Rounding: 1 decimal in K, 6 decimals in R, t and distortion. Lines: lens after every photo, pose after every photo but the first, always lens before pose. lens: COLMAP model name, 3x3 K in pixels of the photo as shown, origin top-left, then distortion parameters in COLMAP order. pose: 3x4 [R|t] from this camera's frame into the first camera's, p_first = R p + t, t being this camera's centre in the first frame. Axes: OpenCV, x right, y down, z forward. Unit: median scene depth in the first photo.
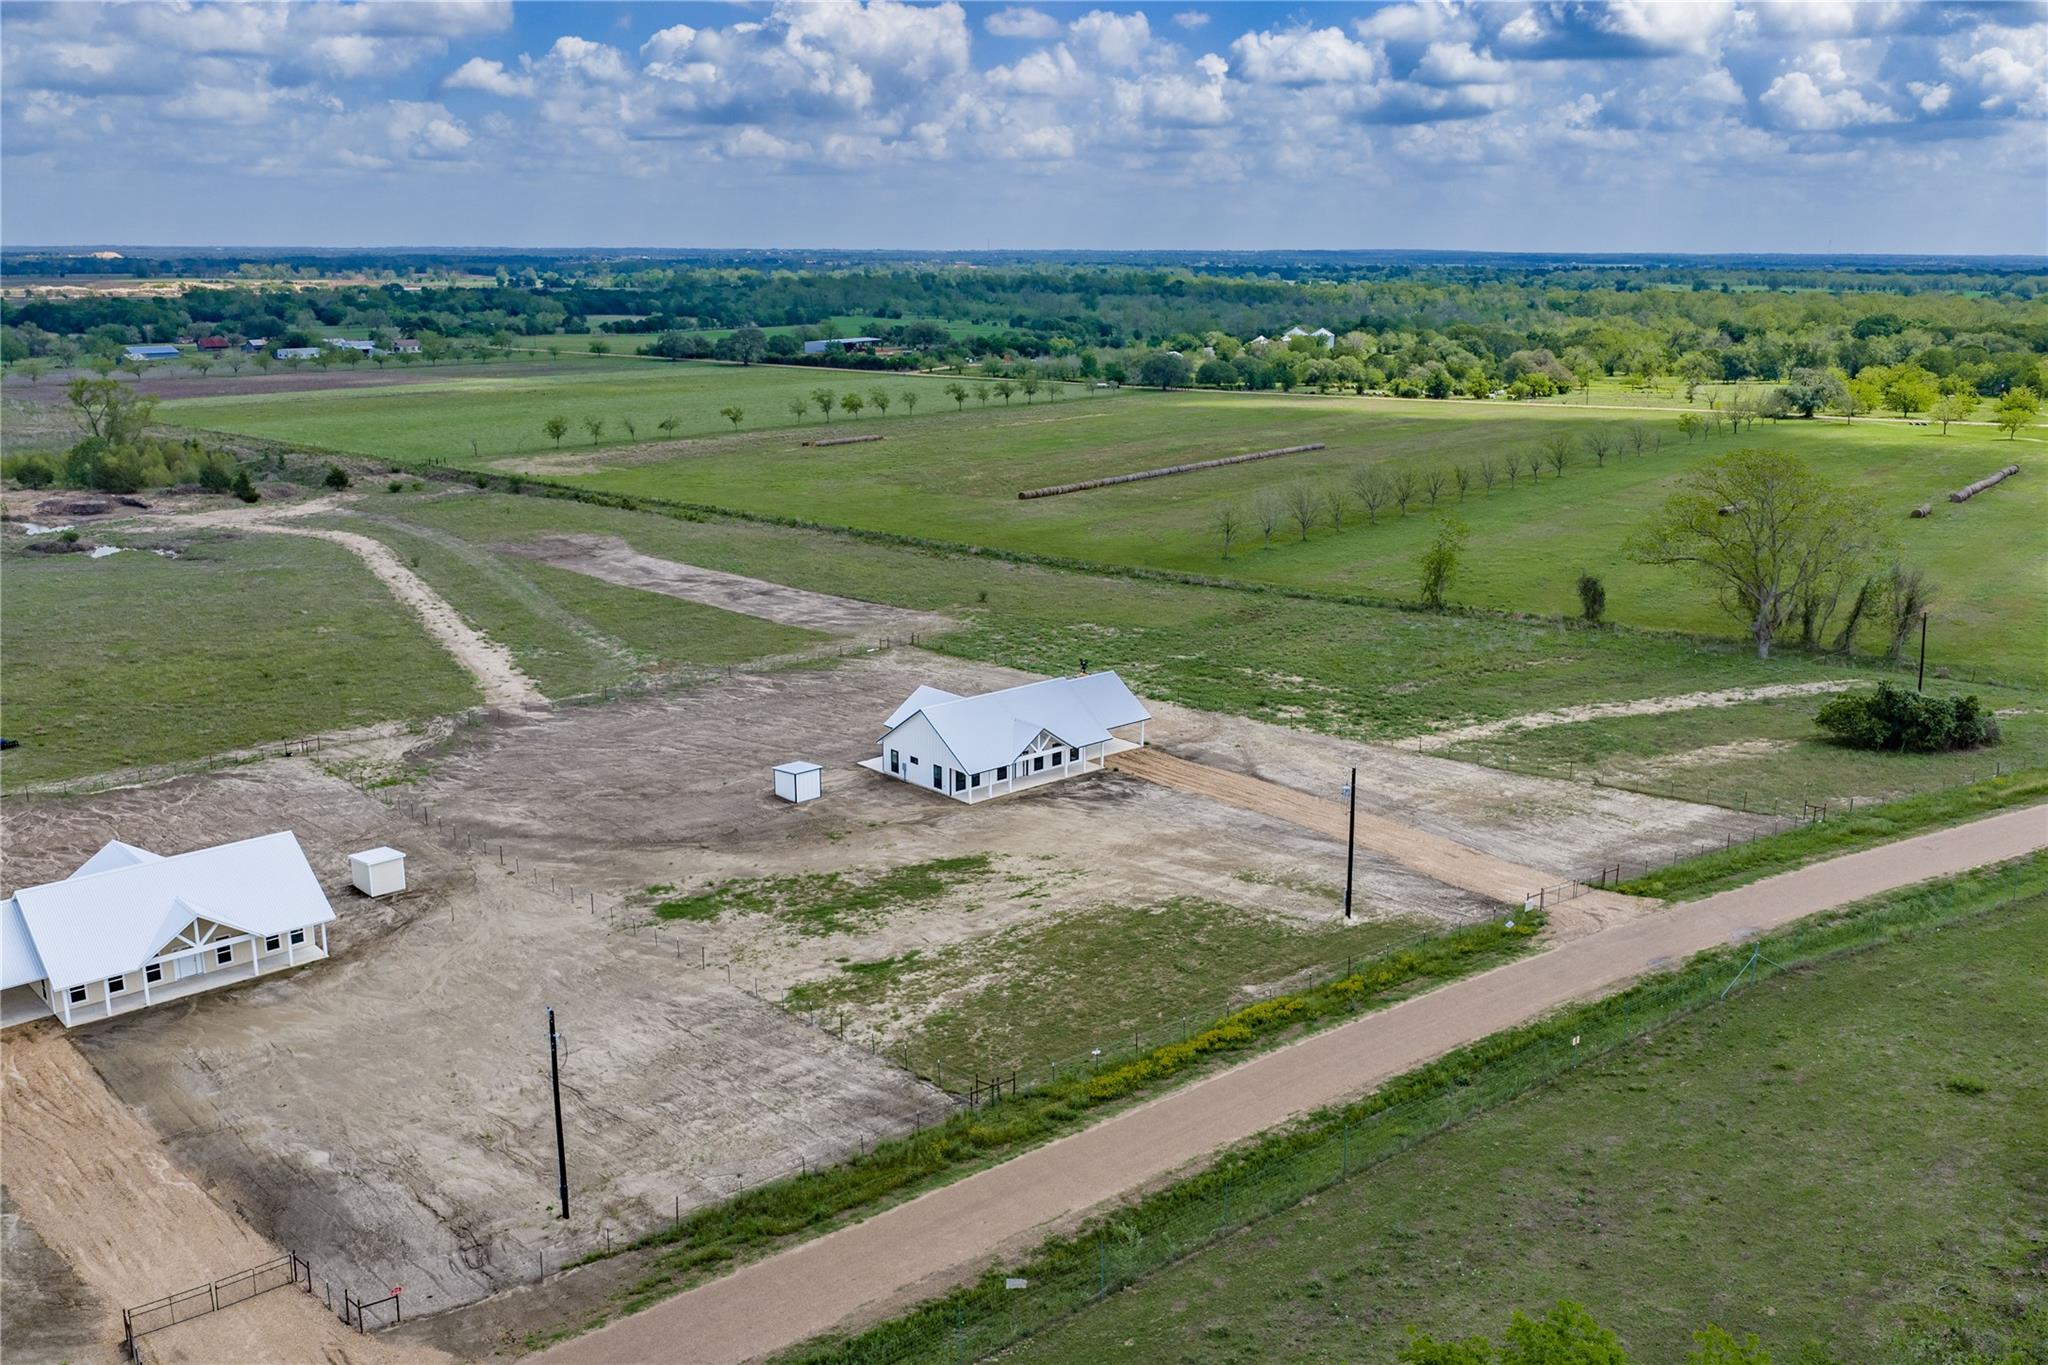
lens RADIAL K [[1693.4, 0, 1014.8], [0, 1693.4, 677.9], [0, 0, 1]] dist [0.017184, -0.032200]
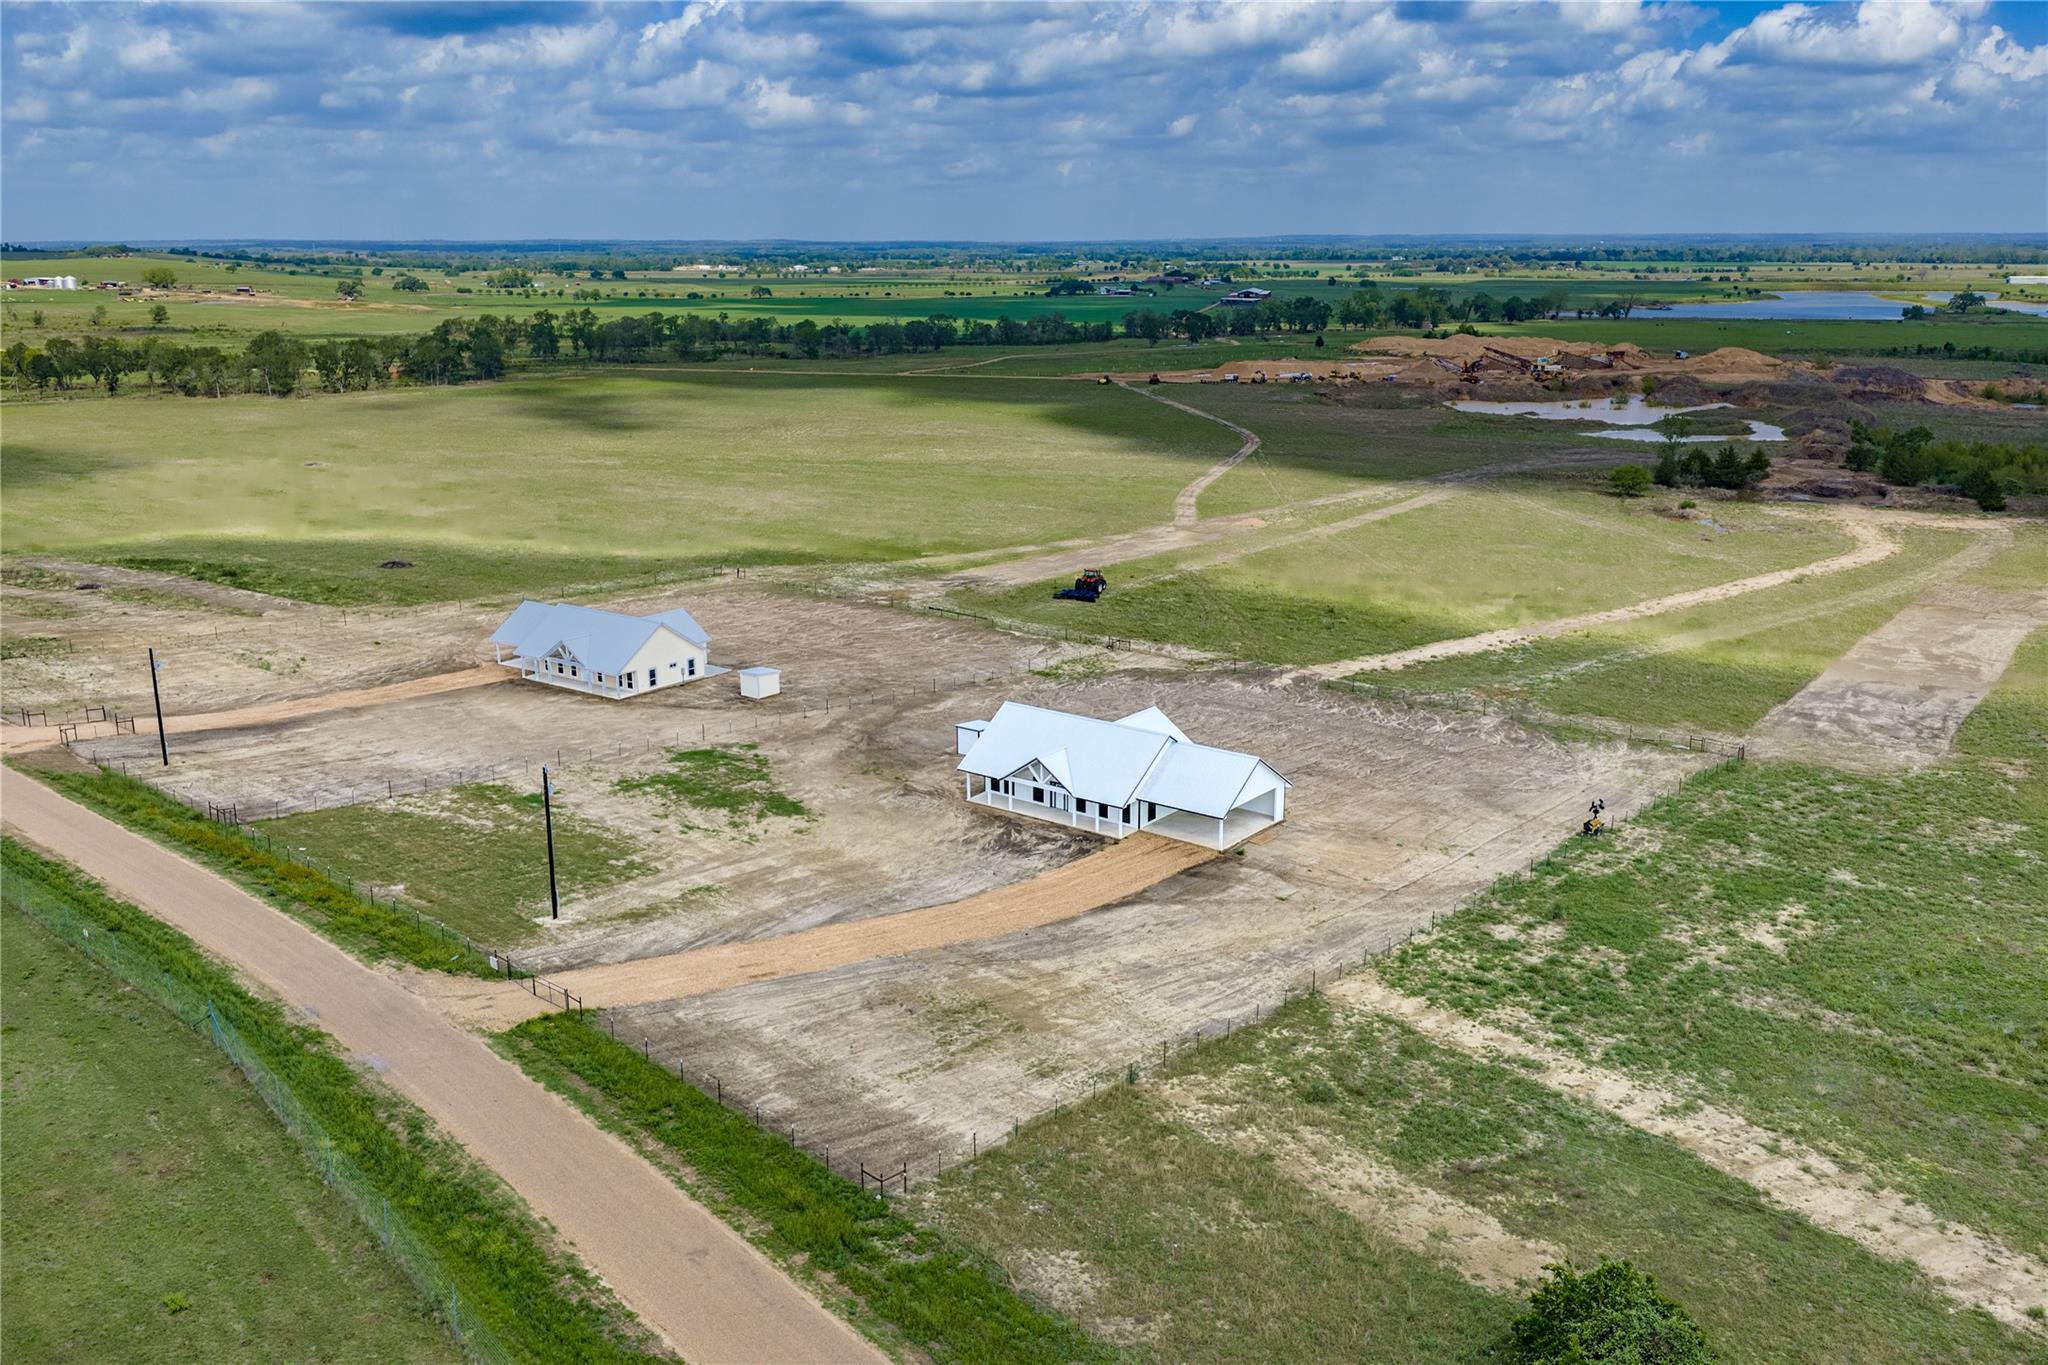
lens RADIAL K [[1693.4, 0, 1039.5], [0, 1693.4, 682.2], [0, 0, 1]] dist [0.017184, -0.032200]
pose [[0.185435, 0.243546, -0.951997, 1.042136], [-0.233377, 0.951996, 0.198088, -0.226969], [0.954541, 0.185442, 0.233372, 0.910182]]
